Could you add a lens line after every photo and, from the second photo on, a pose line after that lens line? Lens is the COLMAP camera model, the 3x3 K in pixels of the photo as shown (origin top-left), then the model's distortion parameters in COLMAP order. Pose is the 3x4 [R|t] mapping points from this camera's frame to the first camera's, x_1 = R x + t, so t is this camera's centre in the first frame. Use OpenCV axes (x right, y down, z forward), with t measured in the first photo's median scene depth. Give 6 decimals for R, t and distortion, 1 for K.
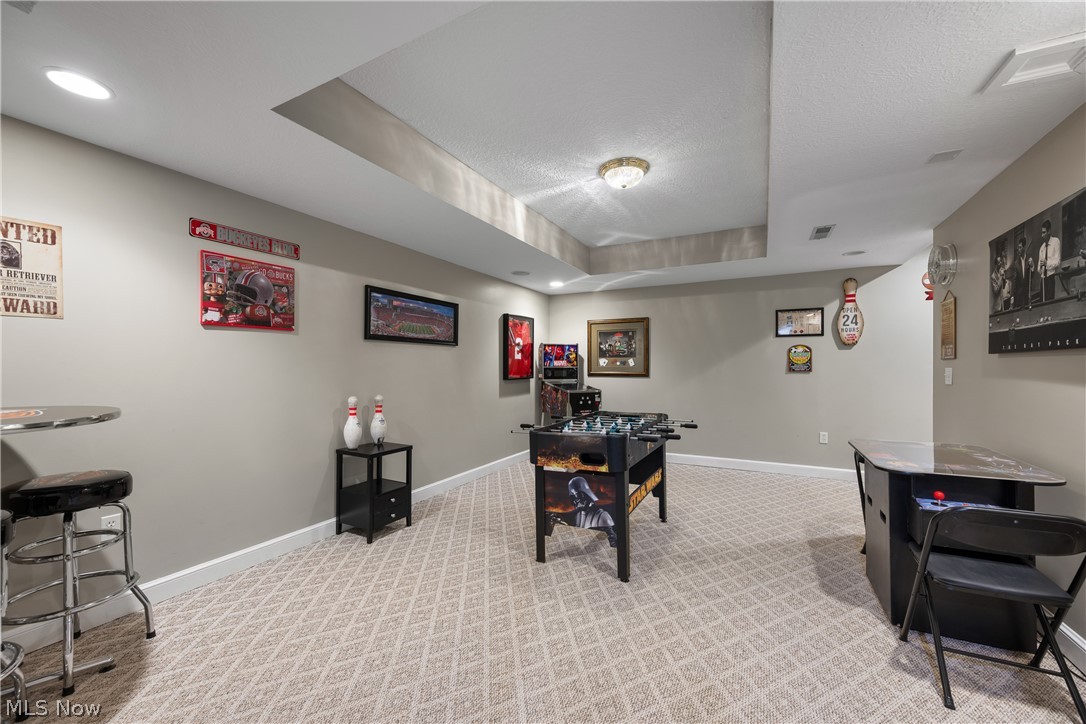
lens RADIAL K [[424.2, 0, 543.8], [0, 424.2, 365.4], [0, 0, 1]] dist [0.002095, 0.000182]
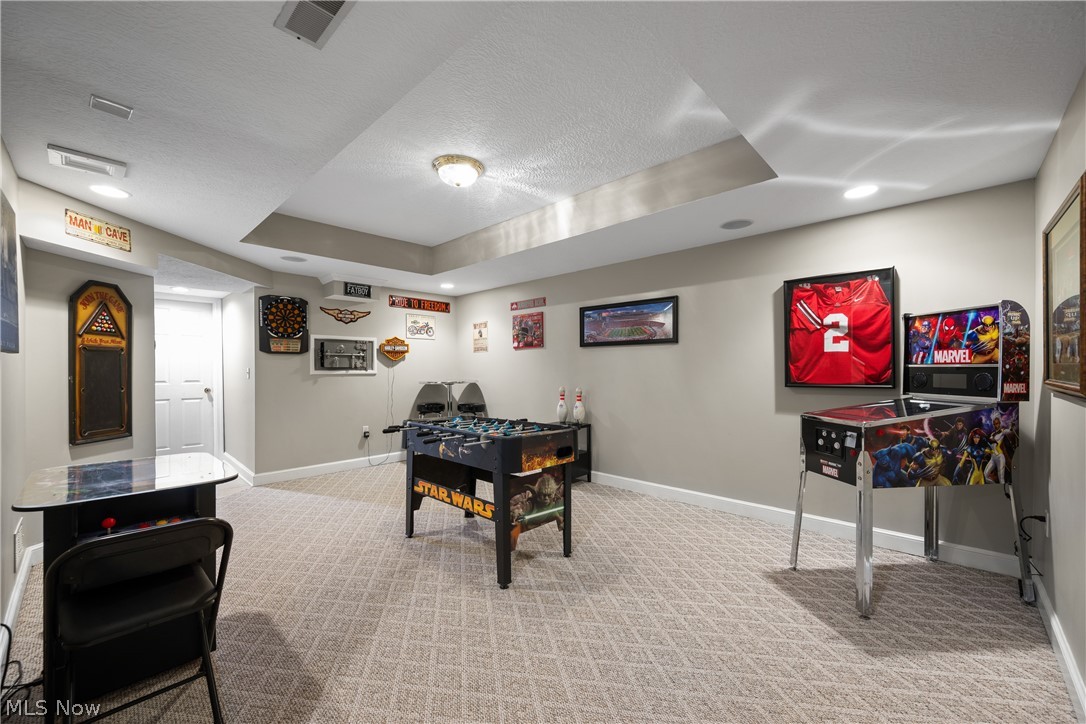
lens RADIAL K [[425.9, 0, 544.6], [0, 425.9, 371.7], [0, 0, 1]] dist [-0.001621, 0.000102]
pose [[-0.275468, 0.010803, -0.961250, 0.946212], [0.008332, 0.999926, 0.008850, 0.004916], [0.961274, -0.005571, -0.275538, 1.270830]]
